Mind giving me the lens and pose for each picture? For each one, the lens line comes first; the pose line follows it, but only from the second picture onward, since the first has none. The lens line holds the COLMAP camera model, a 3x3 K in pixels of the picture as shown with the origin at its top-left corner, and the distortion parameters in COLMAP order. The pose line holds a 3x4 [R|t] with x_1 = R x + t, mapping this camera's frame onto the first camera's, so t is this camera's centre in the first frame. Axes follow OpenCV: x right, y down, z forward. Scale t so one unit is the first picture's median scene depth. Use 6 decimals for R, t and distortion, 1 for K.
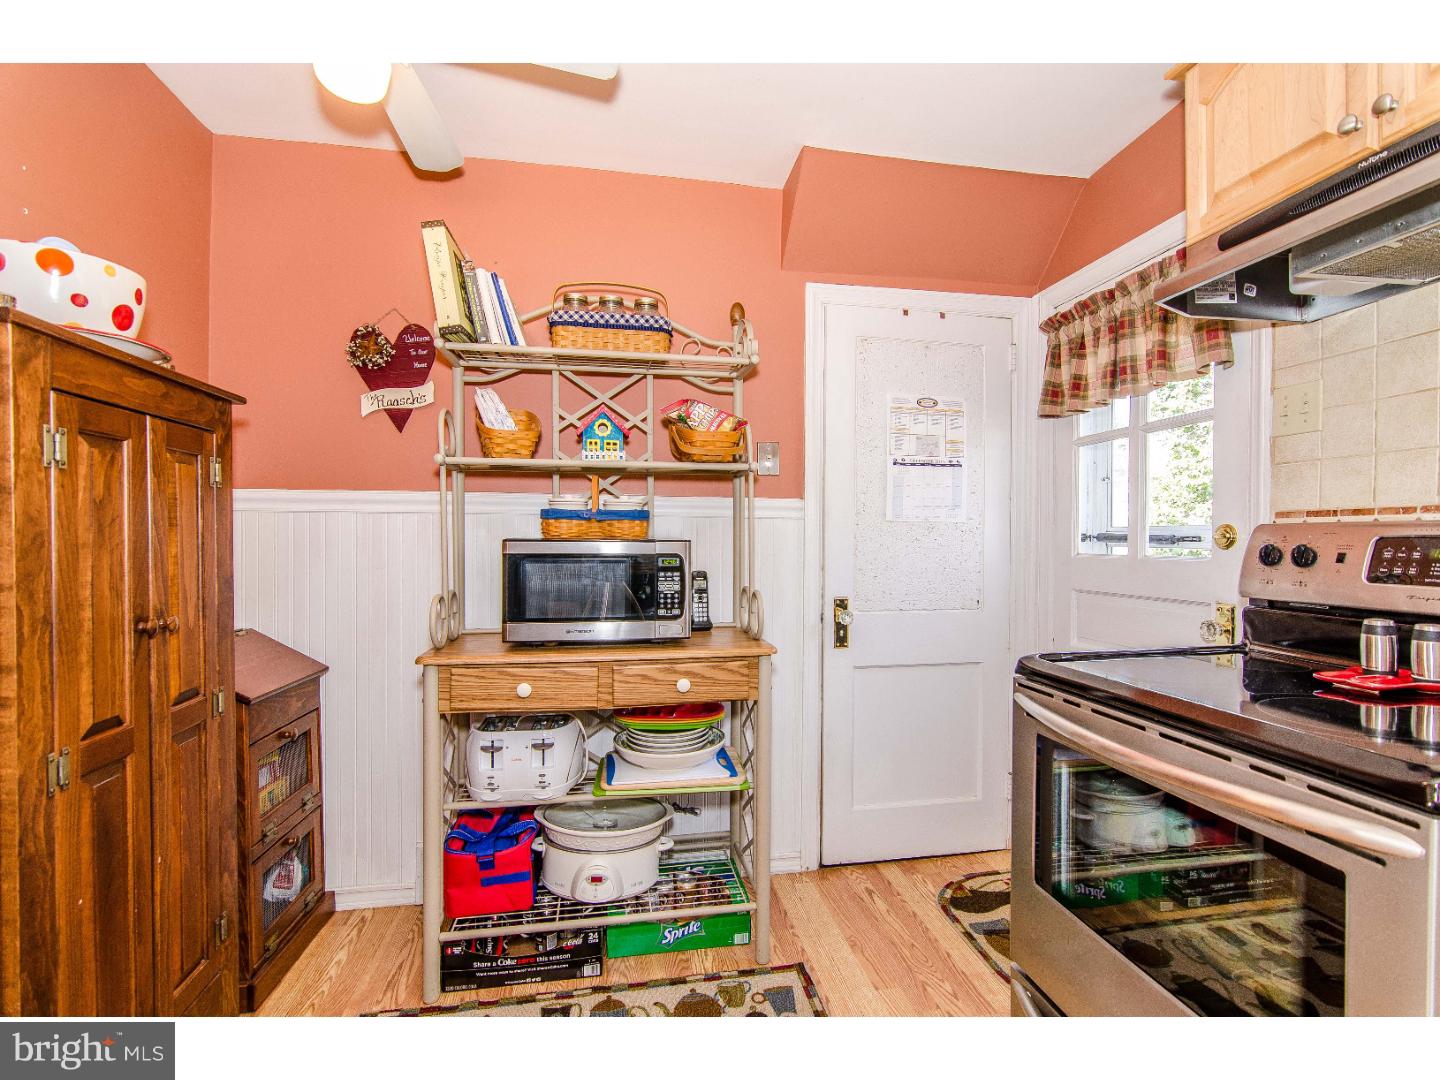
lens RADIAL K [[688.8, 0, 737.6], [0, 688.8, 543.3], [0, 0, 1]] dist [-0.001637, -0.000350]
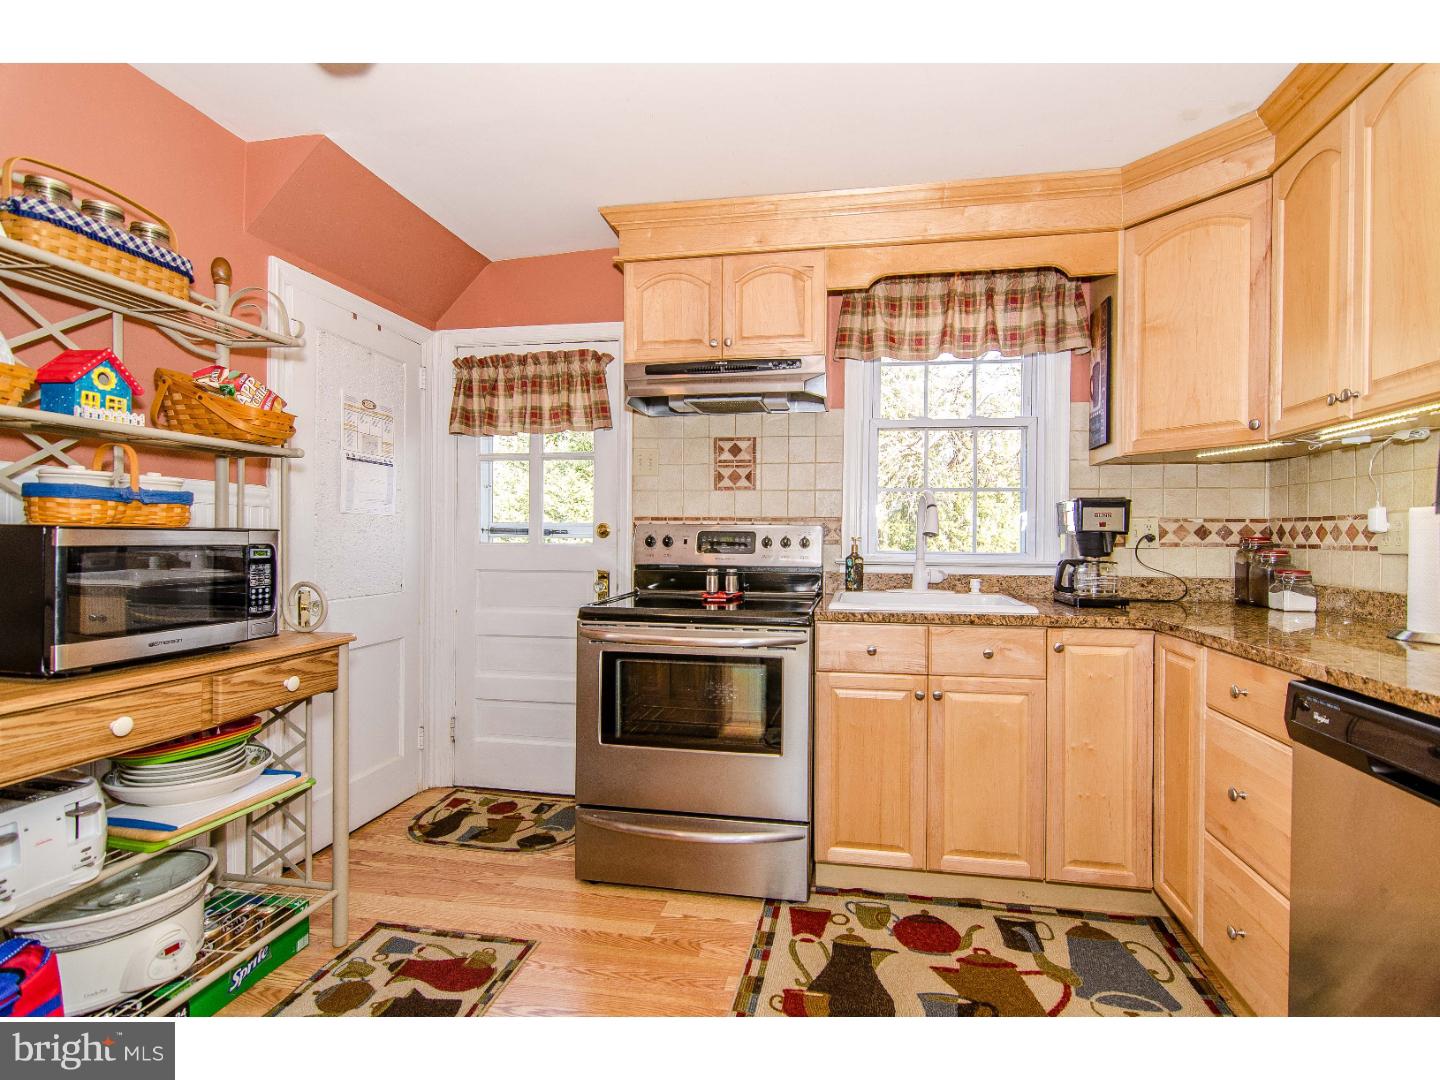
lens RADIAL K [[688.8, 0, 737.6], [0, 688.8, 543.3], [0, 0, 1]] dist [-0.001637, -0.000350]
pose [[0.352670, -0.008767, 0.935707, -0.655827], [-0.000793, 0.999953, 0.009668, 0.004098], [-0.935747, -0.004151, 0.352647, 0.088597]]
